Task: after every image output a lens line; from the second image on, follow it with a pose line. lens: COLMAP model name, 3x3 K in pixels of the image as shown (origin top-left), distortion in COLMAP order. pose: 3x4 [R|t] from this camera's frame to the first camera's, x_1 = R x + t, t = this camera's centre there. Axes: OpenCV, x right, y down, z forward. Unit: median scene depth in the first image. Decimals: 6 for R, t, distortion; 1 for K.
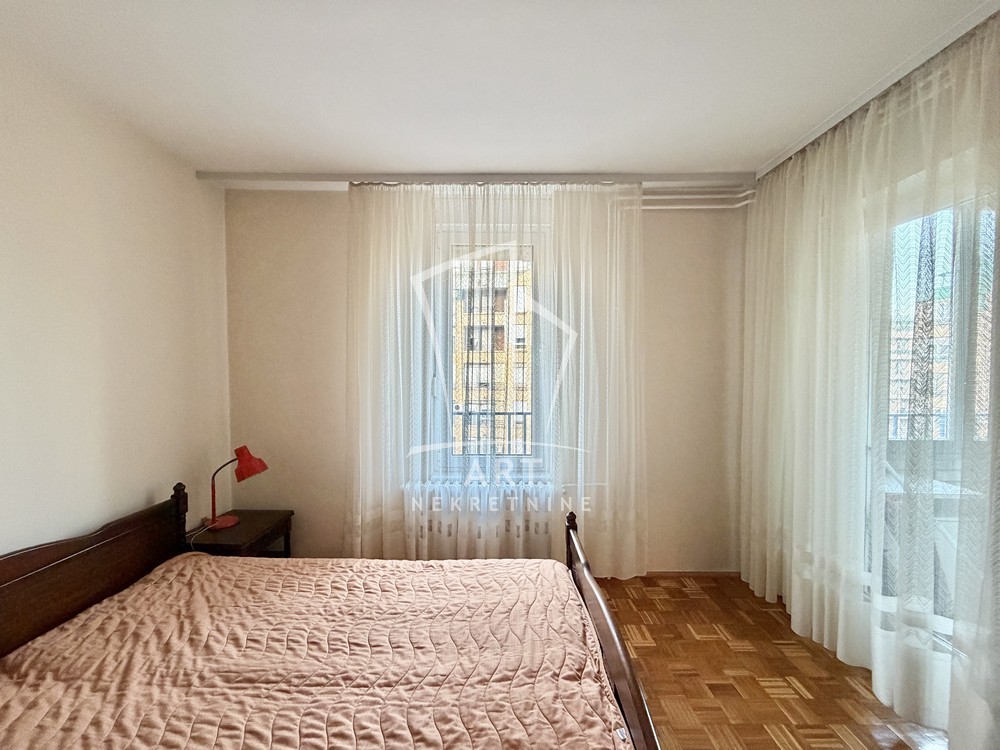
lens RADIAL K [[398.5, 0, 500.0], [0, 398.5, 377.2], [0, 0, 1]] dist [0.003011, -0.000440]
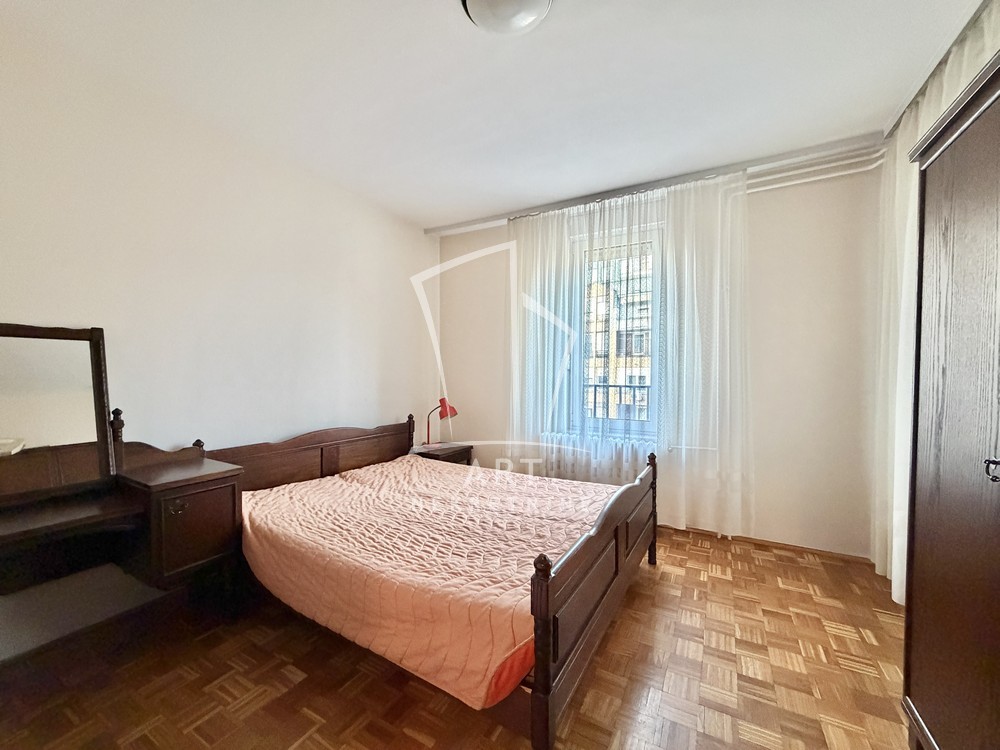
lens RADIAL K [[398.5, 0, 500.0], [0, 398.5, 375.7], [0, 0, 1]] dist [0.003011, -0.000440]
pose [[0.875730, 0.007625, -0.482740, 0.349892], [-0.017832, 0.999704, -0.016557, 0.123062], [0.482471, 0.023108, 0.875607, -0.308346]]
